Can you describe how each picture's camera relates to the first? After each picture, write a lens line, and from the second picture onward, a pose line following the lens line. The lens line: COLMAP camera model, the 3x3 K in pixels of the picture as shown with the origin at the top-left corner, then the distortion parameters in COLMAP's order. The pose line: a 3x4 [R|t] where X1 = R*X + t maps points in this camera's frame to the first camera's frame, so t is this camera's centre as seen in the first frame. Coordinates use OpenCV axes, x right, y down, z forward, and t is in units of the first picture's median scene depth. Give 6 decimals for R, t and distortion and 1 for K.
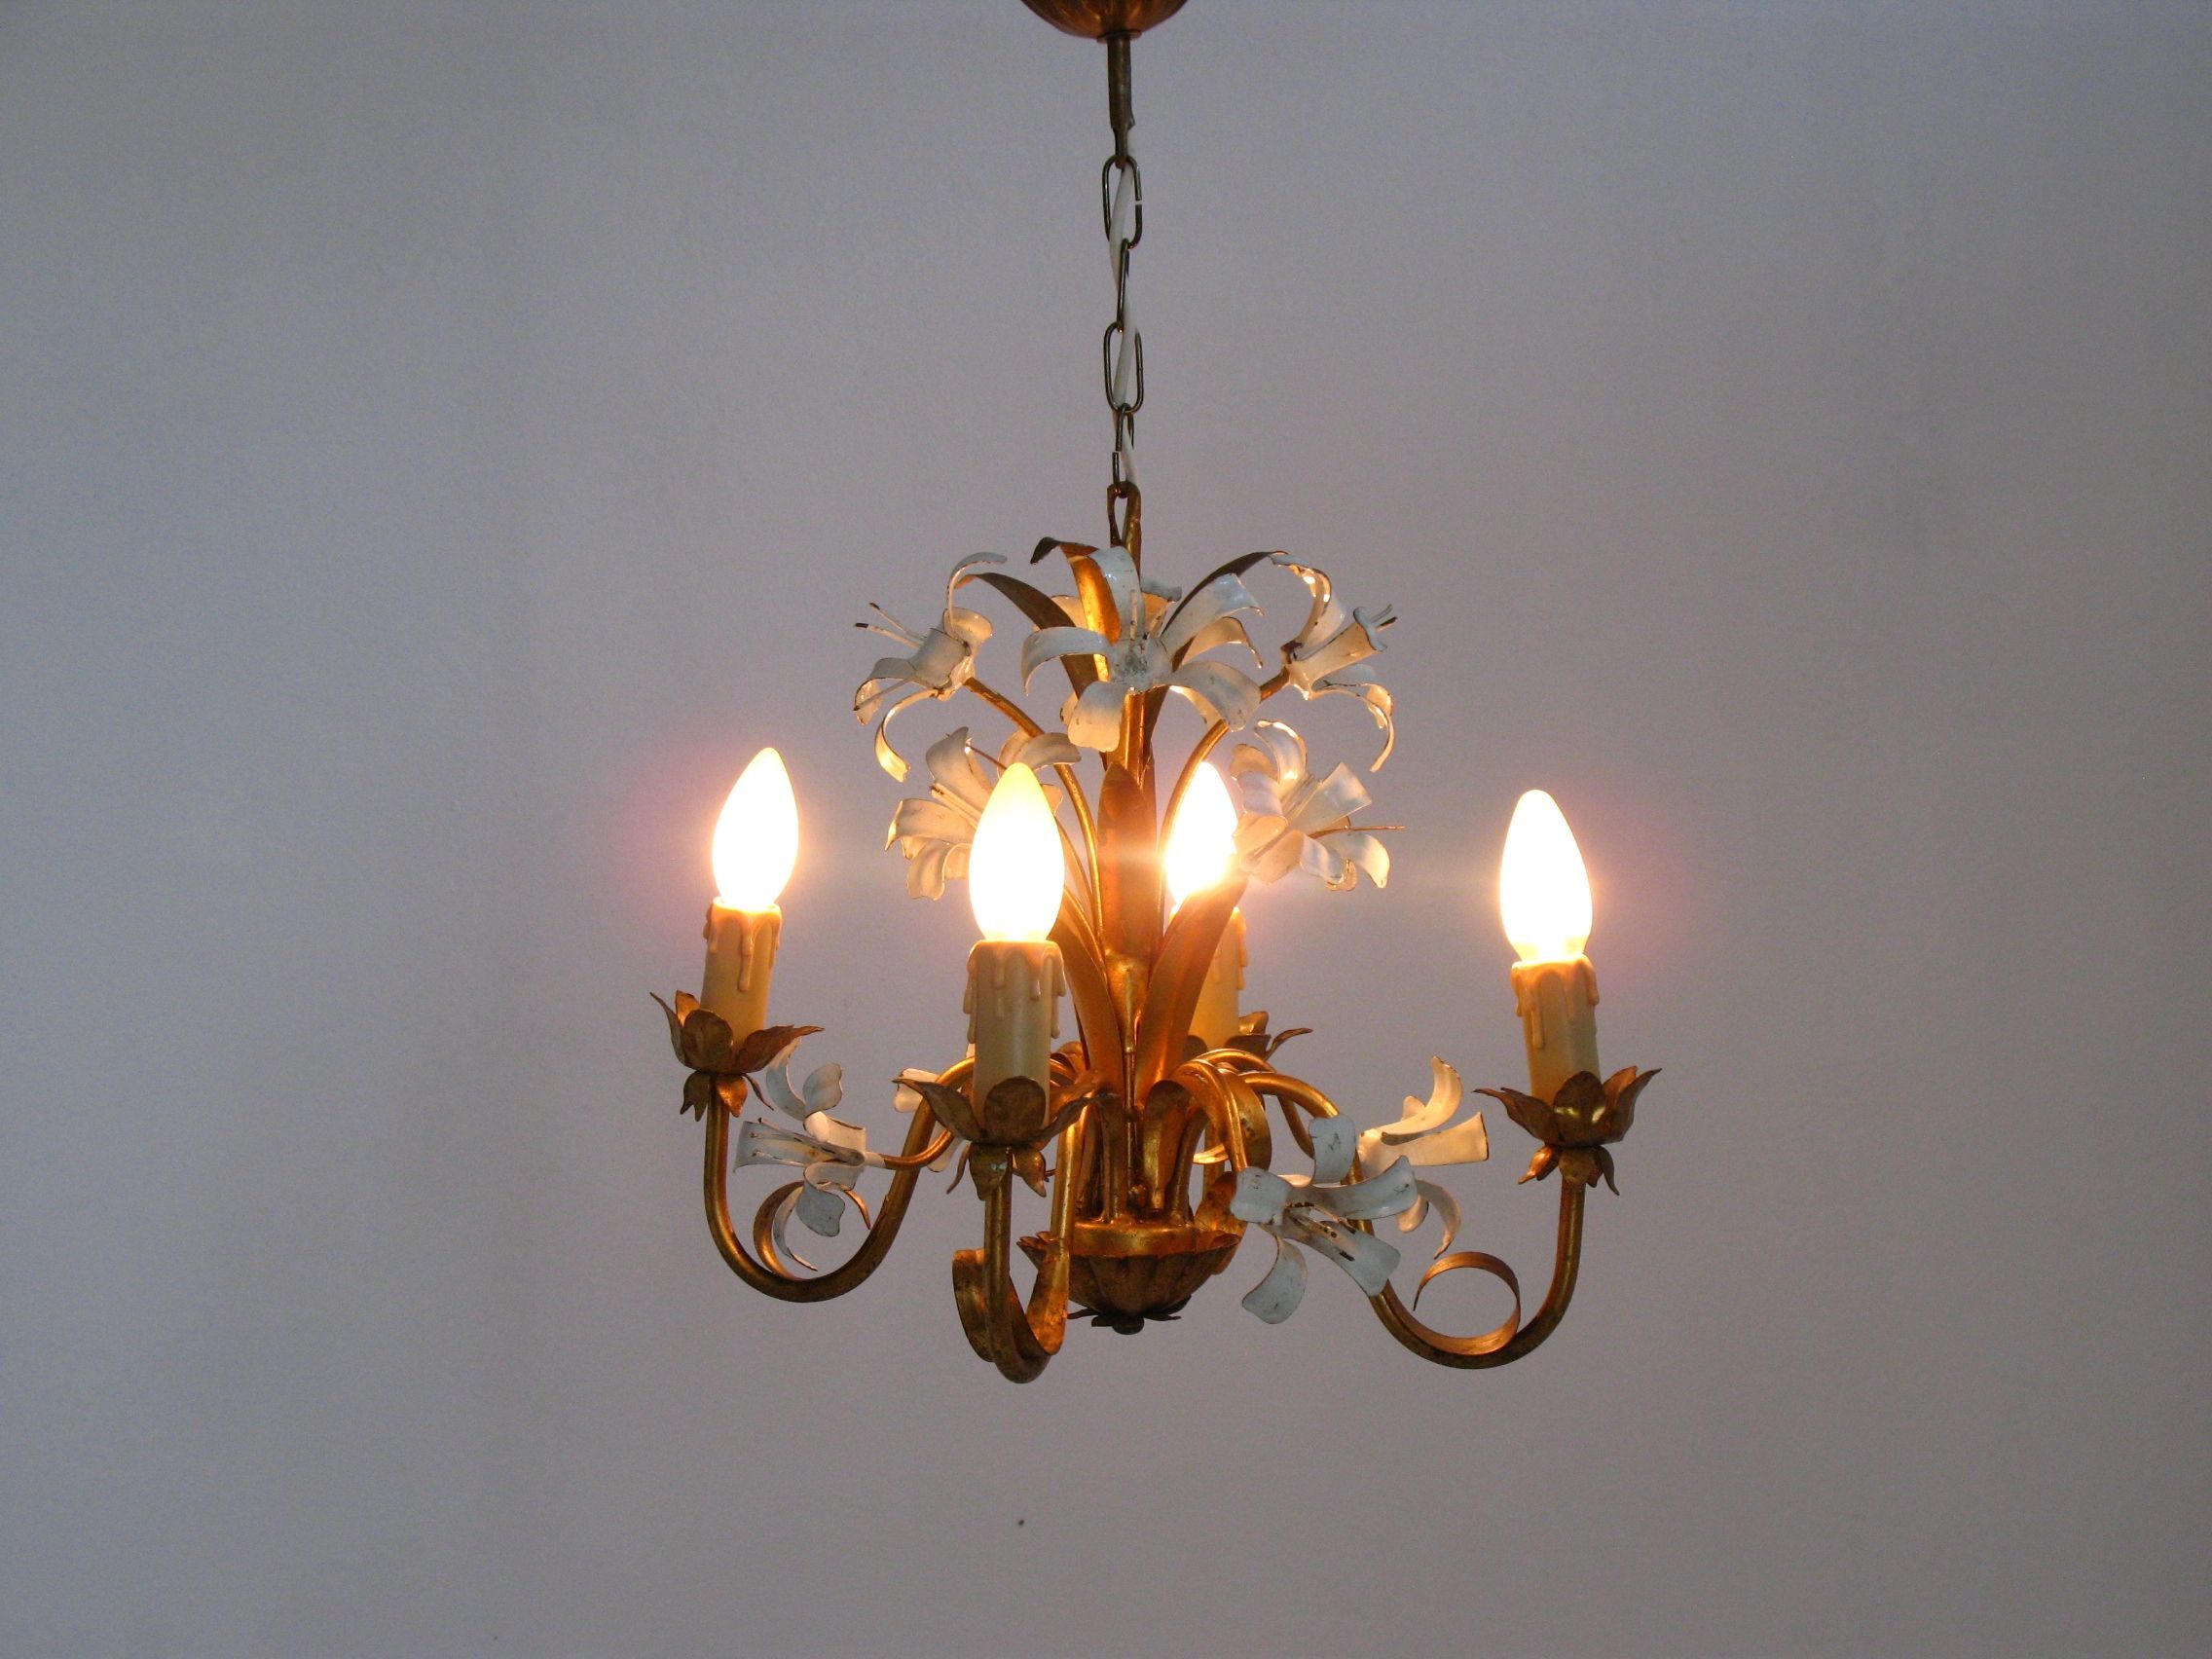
lens RADIAL K [[3855.7, 0, 1123.0], [0, 3855.7, 815.2], [0, 0, 1]] dist [-0.032682, 0.000000]
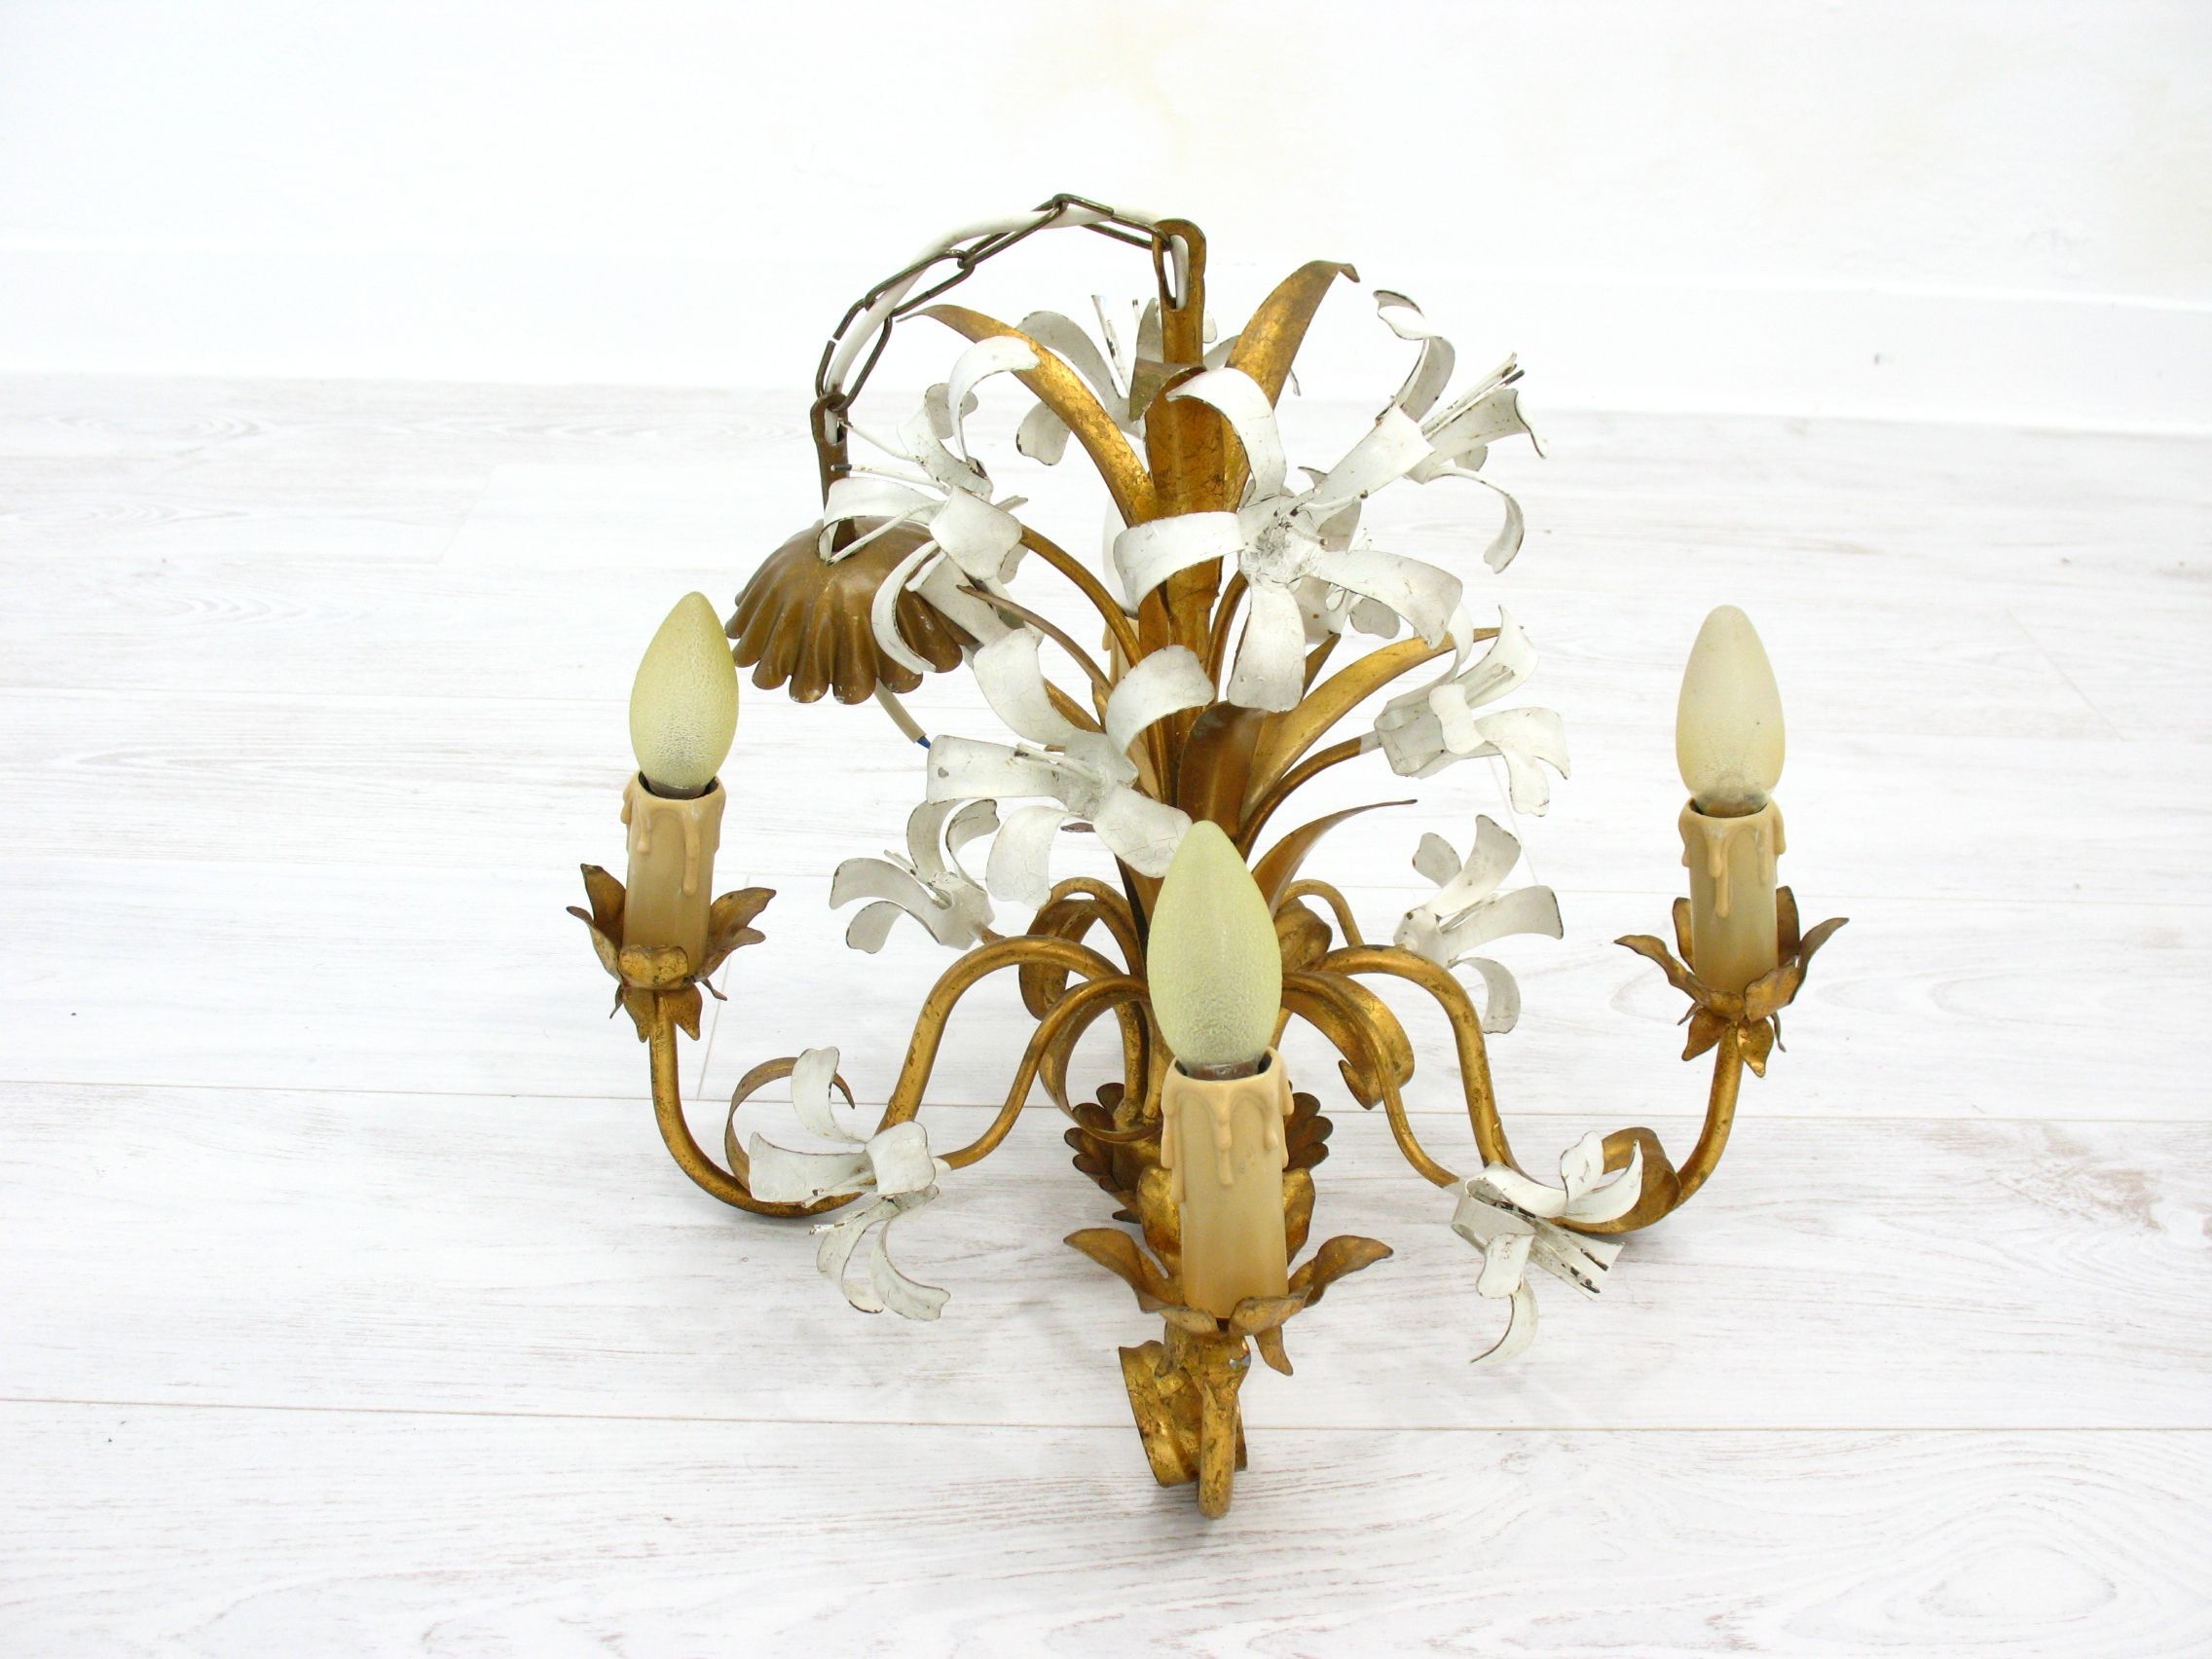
lens RADIAL K [[2558.5, 0, 1093.1], [0, 2558.5, 827.4], [0, 0, 1]] dist [-0.116236, 0.000000]
pose [[0.964802, -0.134925, 0.225727, -0.138254], [0.029762, 0.908855, 0.416048, -0.182923], [-0.261288, -0.394686, 0.880881, 0.550796]]
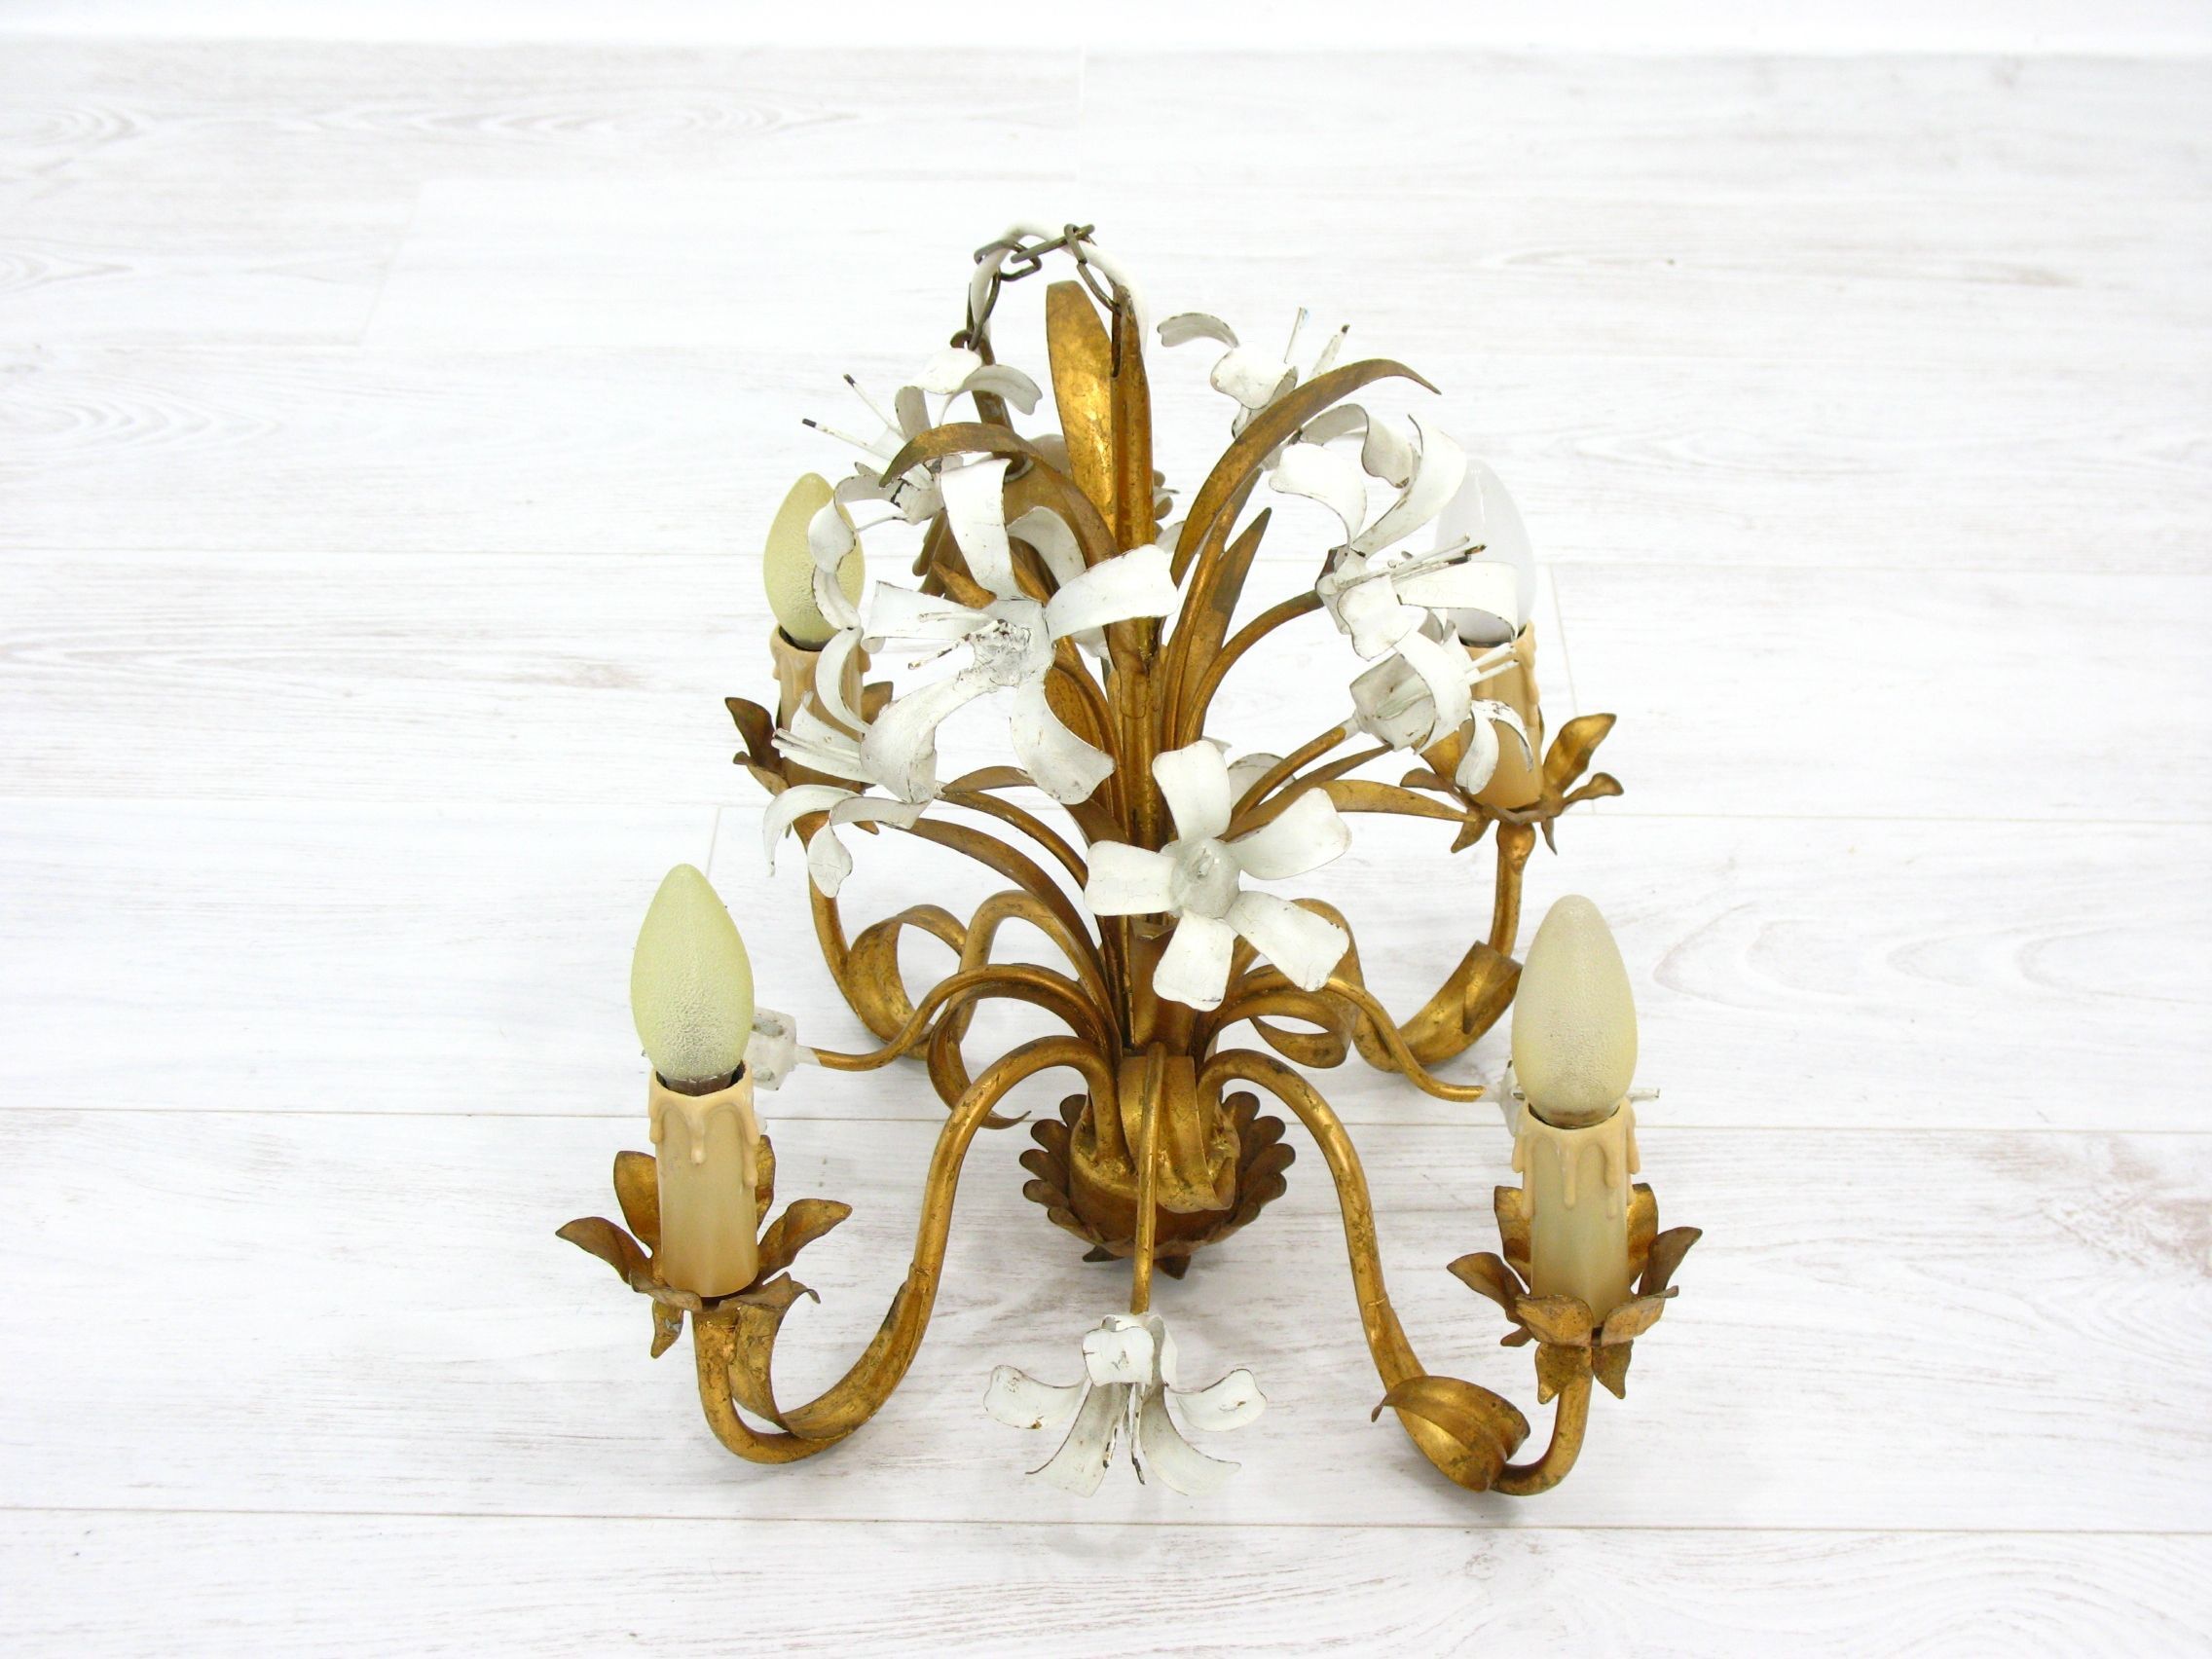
lens RADIAL K [[3328.2, 0, 1109.3], [0, 3328.2, 838.7], [0, 0, 1]] dist [-0.044796, 0.000000]
pose [[0.971023, -0.180848, 0.156233, -0.108636], [0.059100, 0.815136, 0.576246, -0.354621], [-0.231564, -0.550315, 0.802204, 0.492641]]
